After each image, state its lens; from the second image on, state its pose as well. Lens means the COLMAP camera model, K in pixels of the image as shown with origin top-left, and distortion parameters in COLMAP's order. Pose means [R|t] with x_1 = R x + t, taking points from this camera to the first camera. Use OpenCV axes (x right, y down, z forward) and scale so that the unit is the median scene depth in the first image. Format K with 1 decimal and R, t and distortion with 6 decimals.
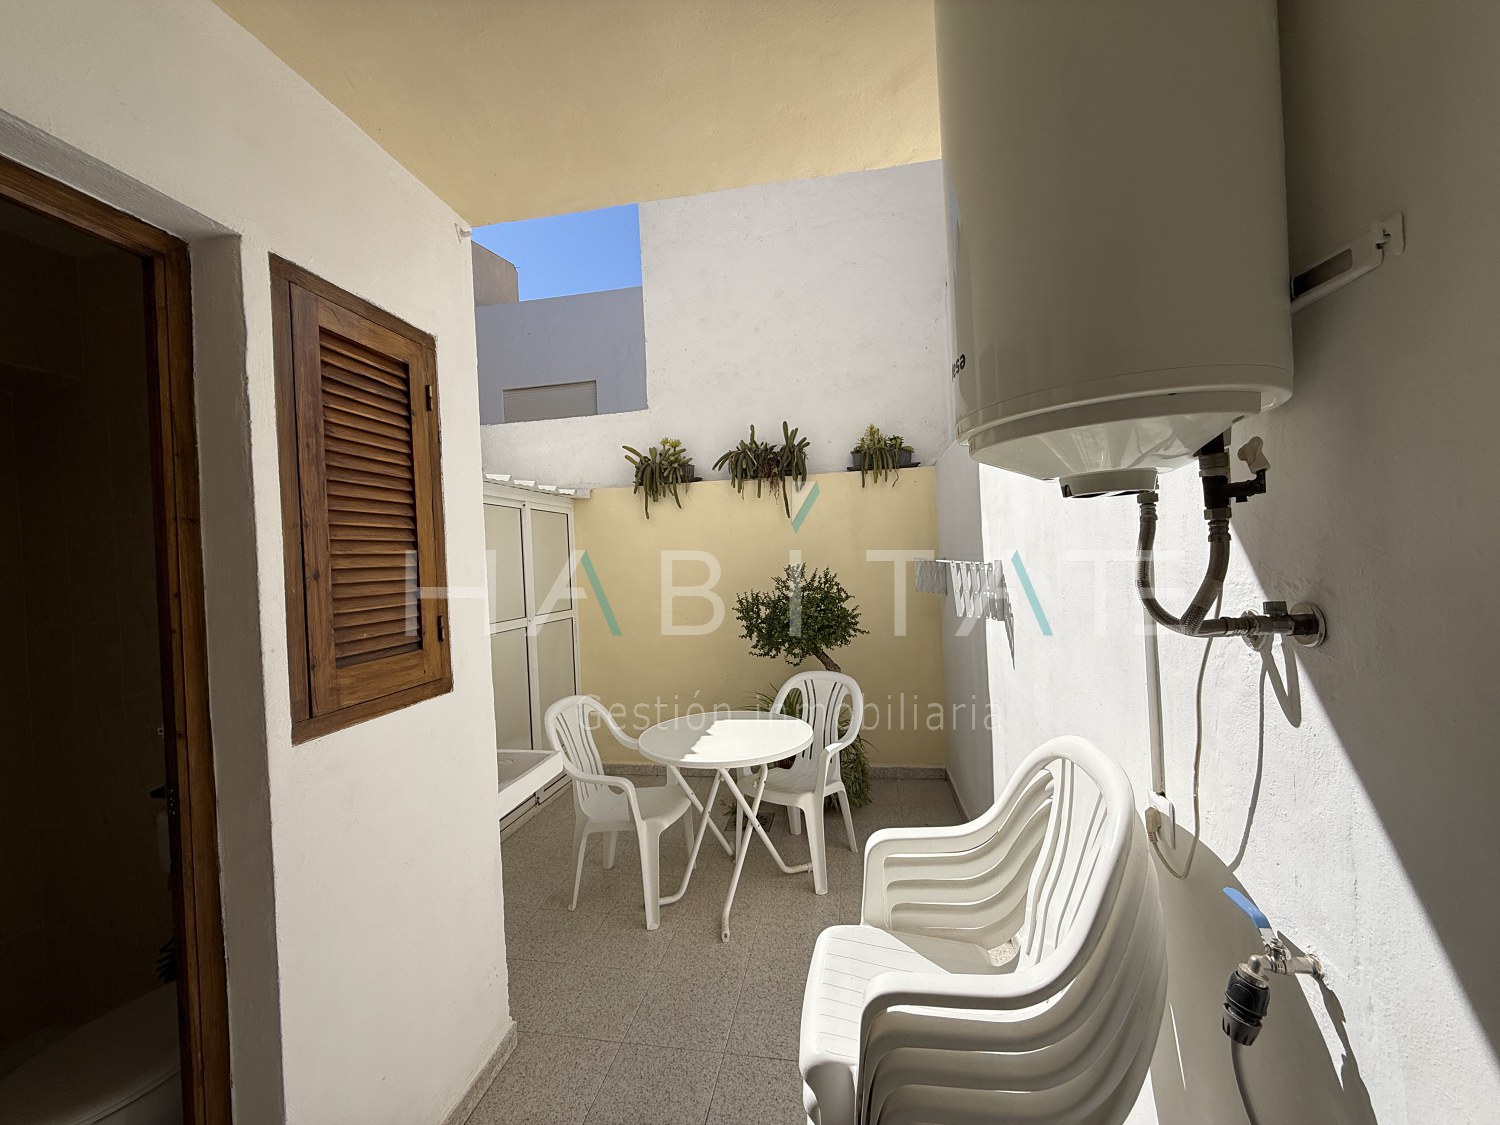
lens RADIAL K [[599.1, 0, 746.2], [0, 599.1, 562.6], [0, 0, 1]] dist [-0.000407, 0.000046]
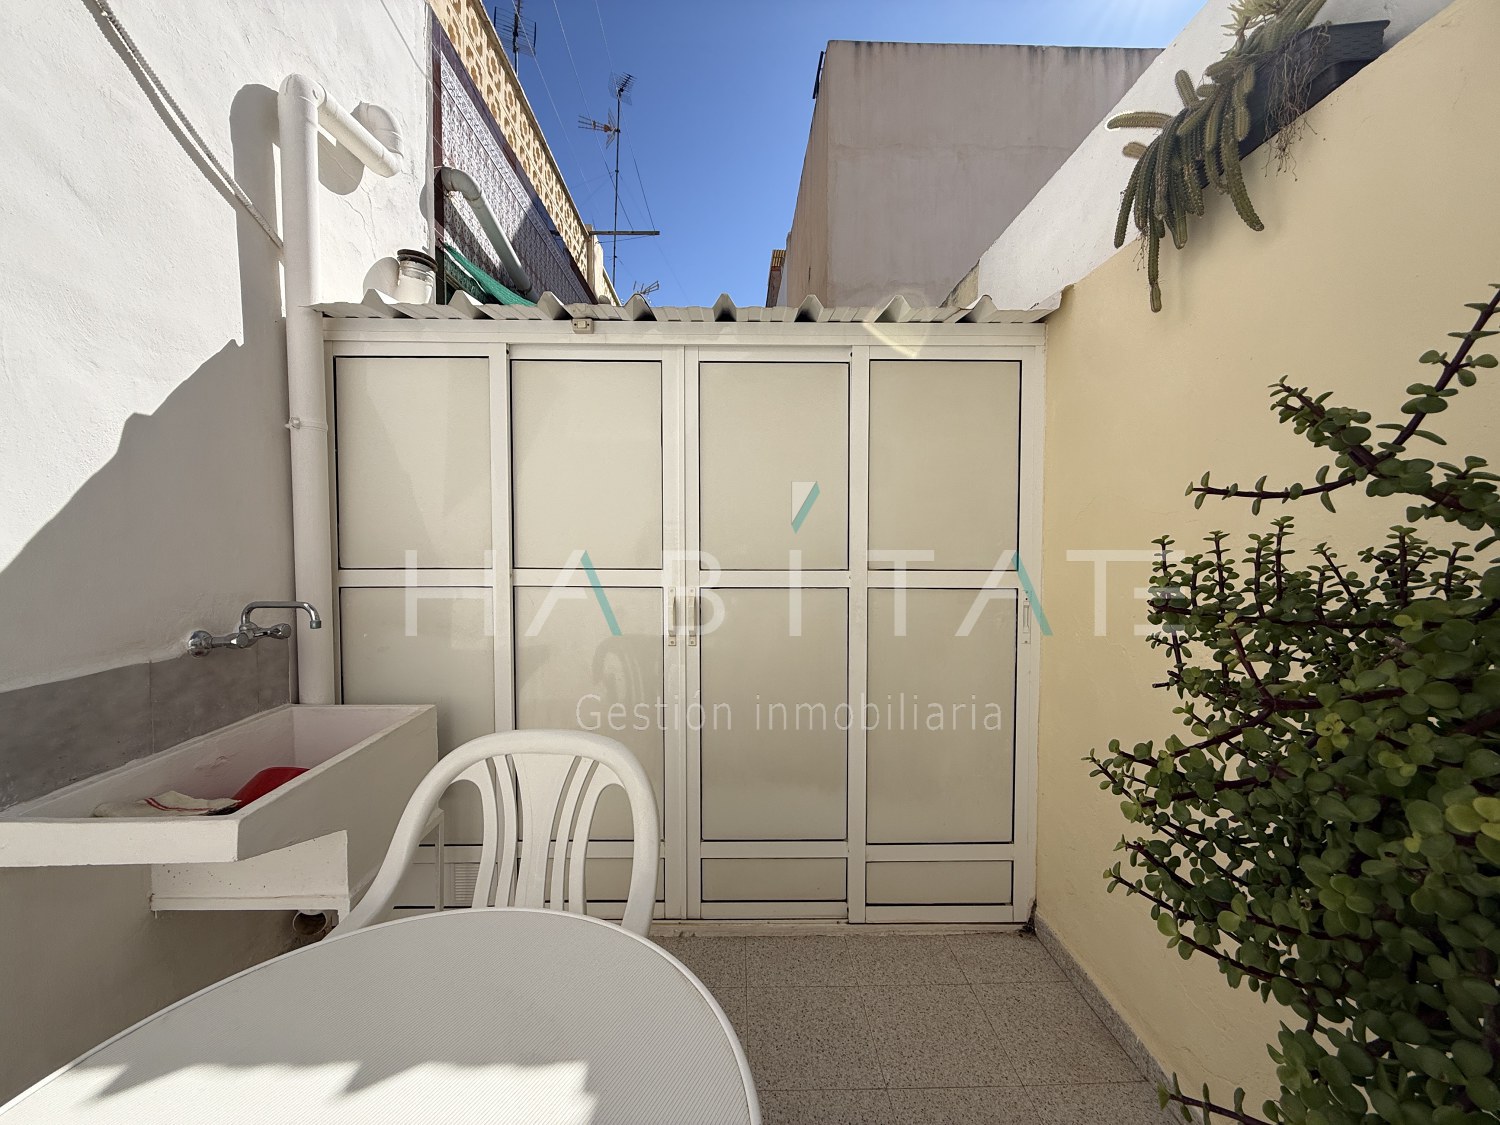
lens RADIAL K [[598.4, 0, 749.0], [0, 598.4, 563.4], [0, 0, 1]] dist [-0.001149, 0.000131]
pose [[0.194122, 0.078629, -0.977821, 0.171693], [-0.016168, 0.996904, 0.076954, 0.059833], [0.980844, 0.000871, 0.194793, 1.055504]]
